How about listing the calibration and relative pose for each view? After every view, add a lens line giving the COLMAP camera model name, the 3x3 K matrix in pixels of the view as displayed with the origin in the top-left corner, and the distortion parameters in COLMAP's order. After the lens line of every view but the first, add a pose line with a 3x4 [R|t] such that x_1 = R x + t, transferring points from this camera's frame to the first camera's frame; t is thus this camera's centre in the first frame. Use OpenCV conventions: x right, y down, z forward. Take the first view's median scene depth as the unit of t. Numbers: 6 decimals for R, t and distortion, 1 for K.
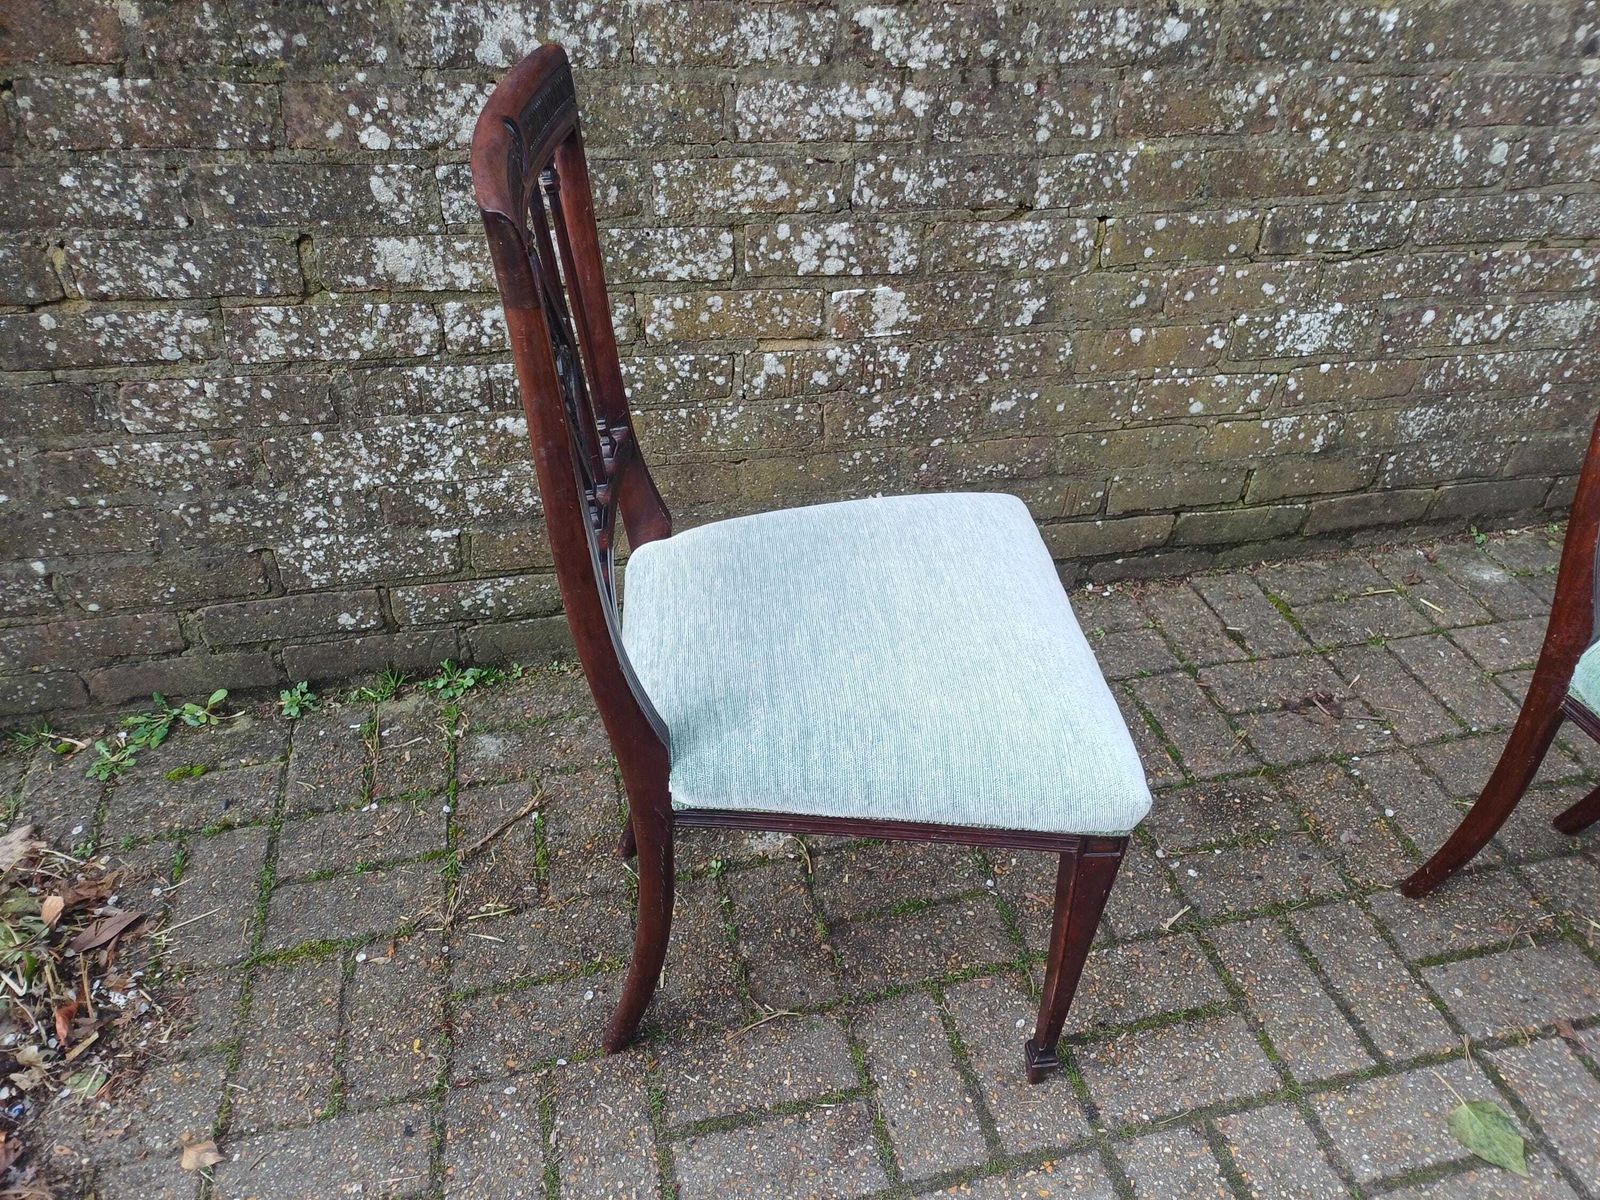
lens RADIAL K [[1184.5, 0, 804.4], [0, 1184.5, 587.0], [0, 0, 1]] dist [0.062301, -0.053126]
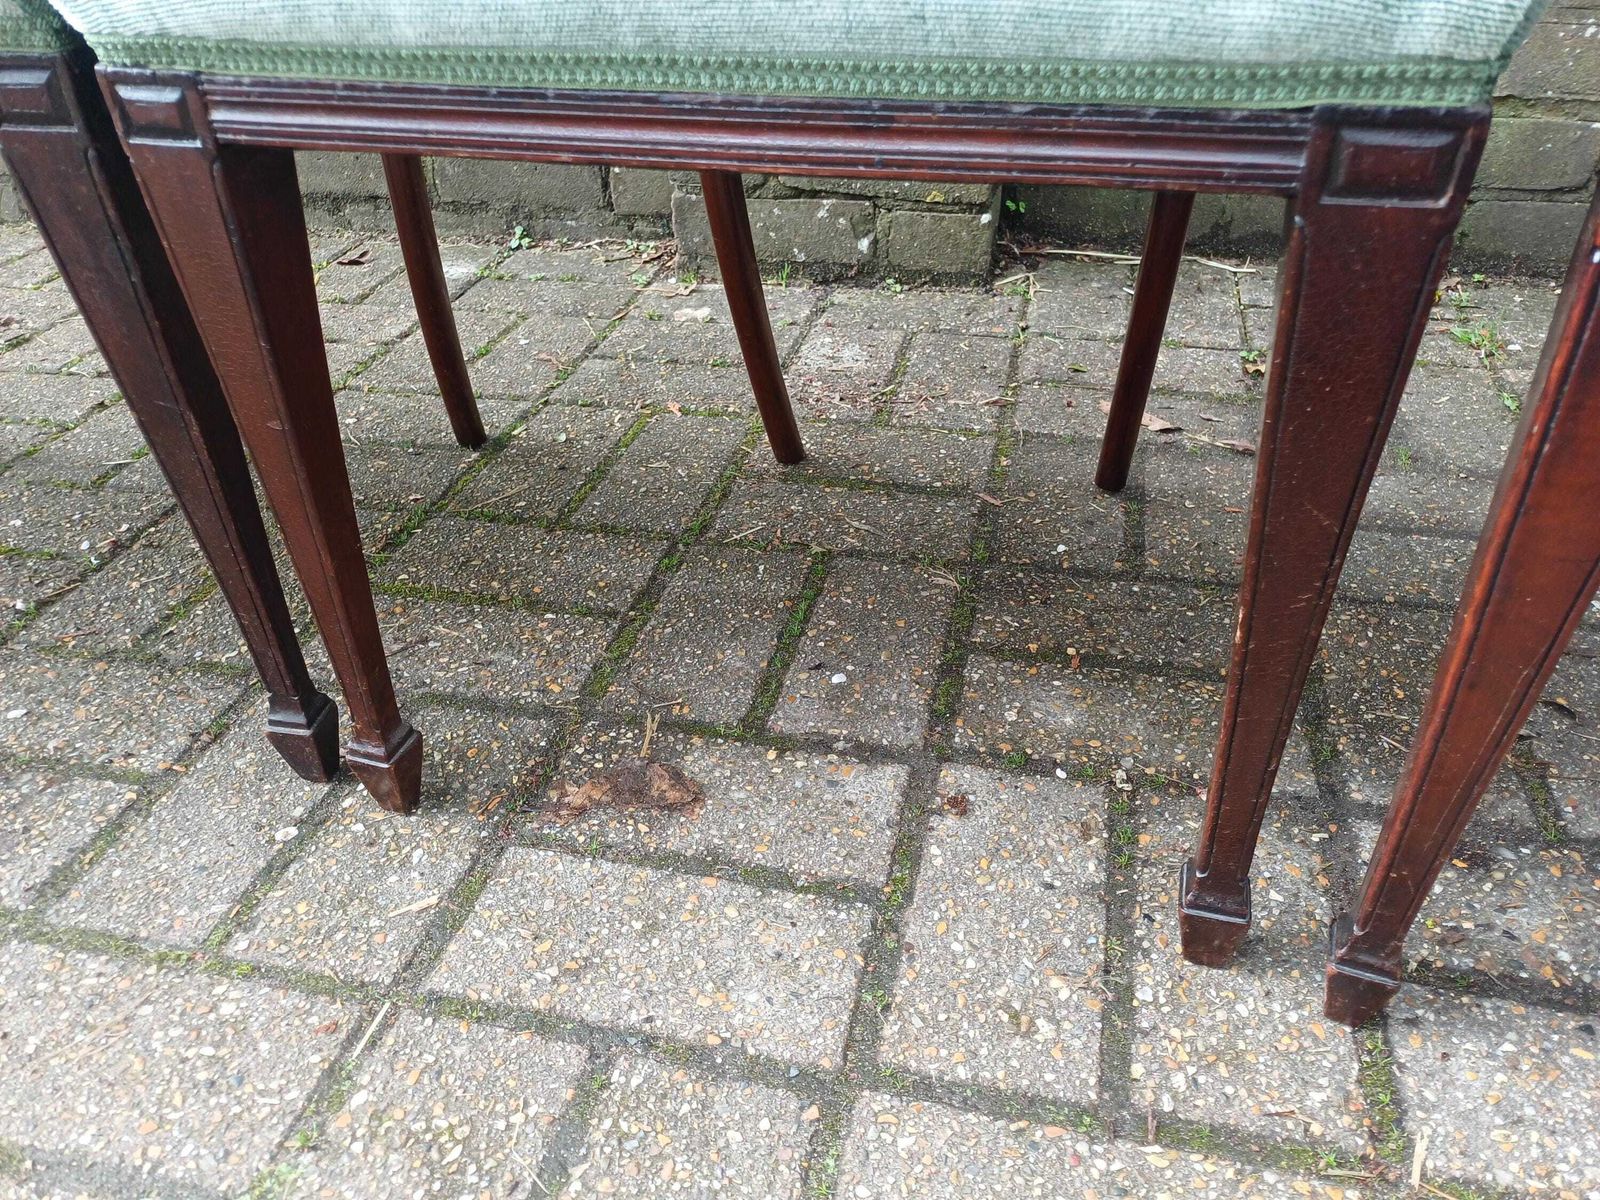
lens RADIAL K [[1184.5, 0, 798.9], [0, 1184.5, 606.3], [0, 0, 1]] dist [0.062301, -0.053126]
pose [[0.888199, 0.210769, -0.408263, 1.415385], [-0.219475, 0.975271, 0.026012, 0.157453], [0.403649, 0.066500, 0.912494, 0.575832]]
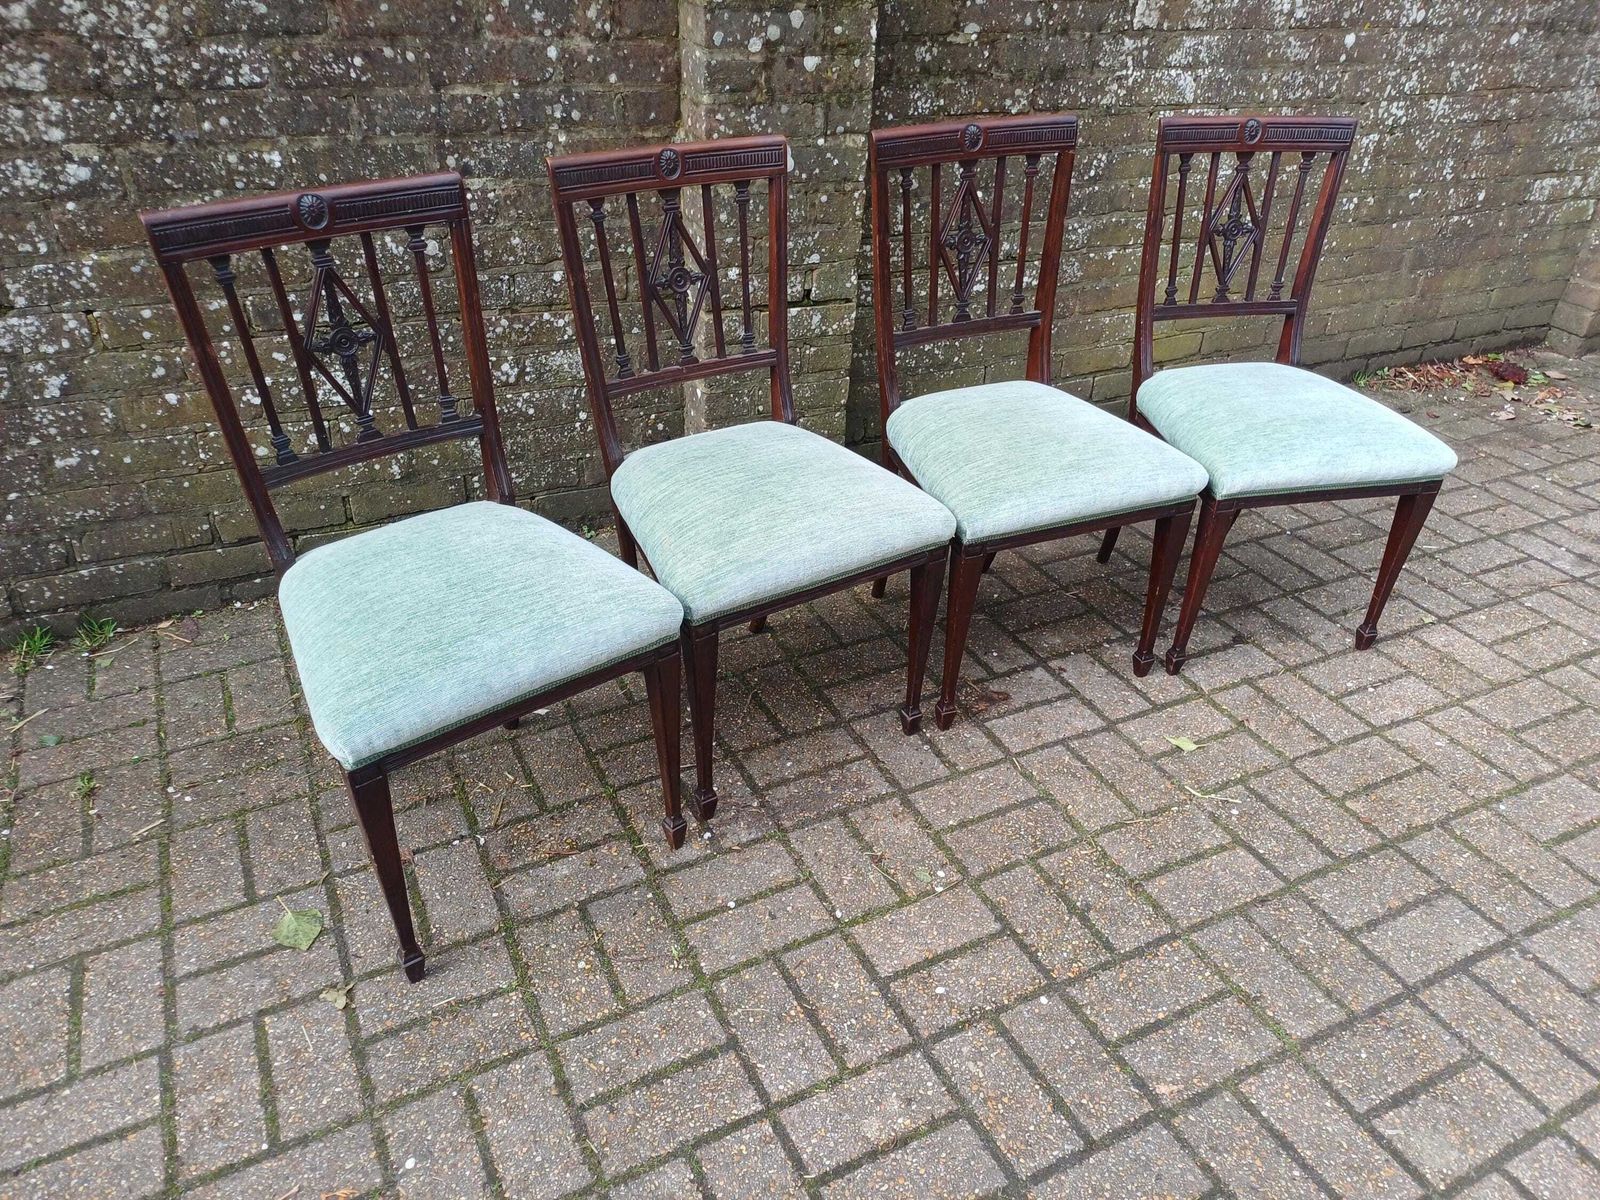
lens RADIAL K [[1180.4, 0, 816.6], [0, 1180.4, 595.8], [0, 0, 1]] dist [0.057186, -0.043537]
pose [[0.974805, -0.119591, 0.188289, 0.745573], [0.132857, 0.989351, -0.059441, 0.181375], [-0.179175, 0.082959, 0.980313, -0.397926]]
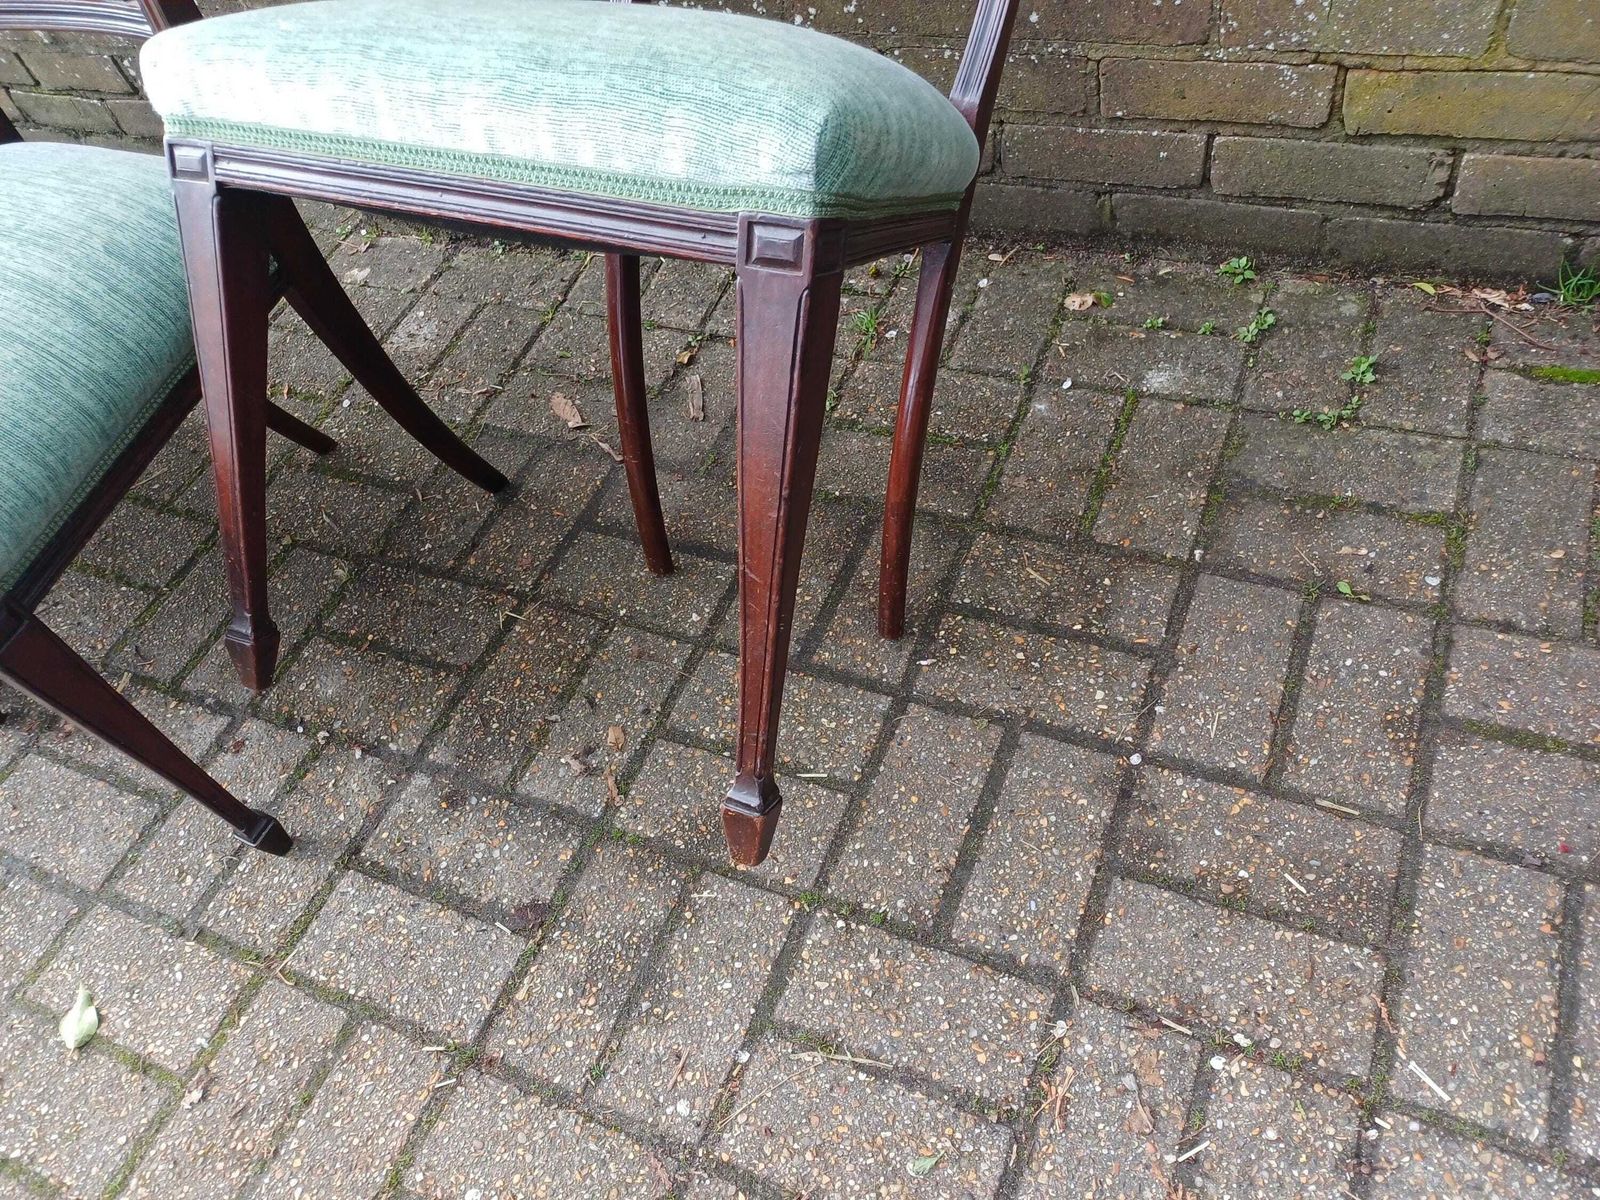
lens RADIAL K [[1180.4, 0, 793.6], [0, 1180.4, 595.1], [0, 0, 1]] dist [0.057186, -0.043537]
pose [[0.769693, 0.368610, -0.521247, 1.962705], [-0.171579, 0.905871, 0.387244, -0.232753], [0.614925, -0.208624, 0.760489, 0.639194]]
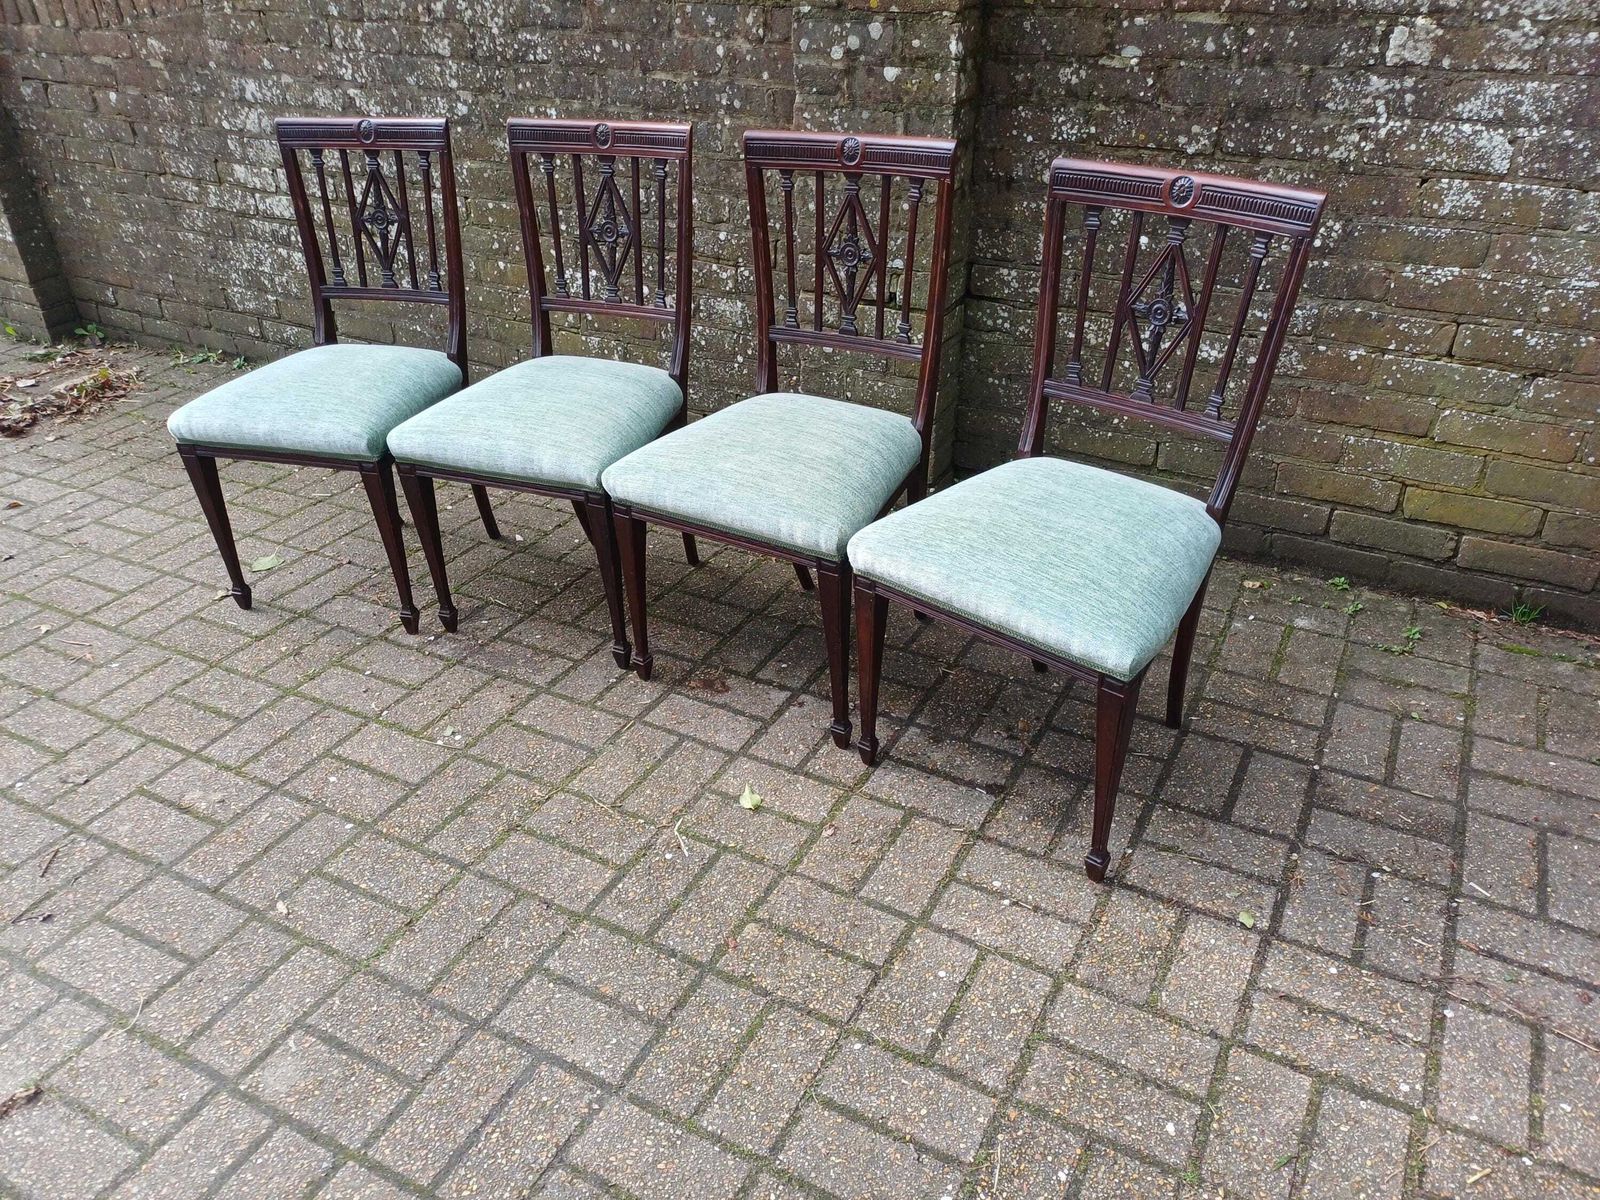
lens RADIAL K [[1180.4, 0, 779.7], [0, 1180.4, 579.8], [0, 0, 1]] dist [0.057186, -0.043537]
pose [[0.729221, 0.294824, -0.617508, 2.113378], [-0.358564, 0.933242, 0.022137, 0.064755], [0.582811, 0.205273, 0.786253, -0.158438]]
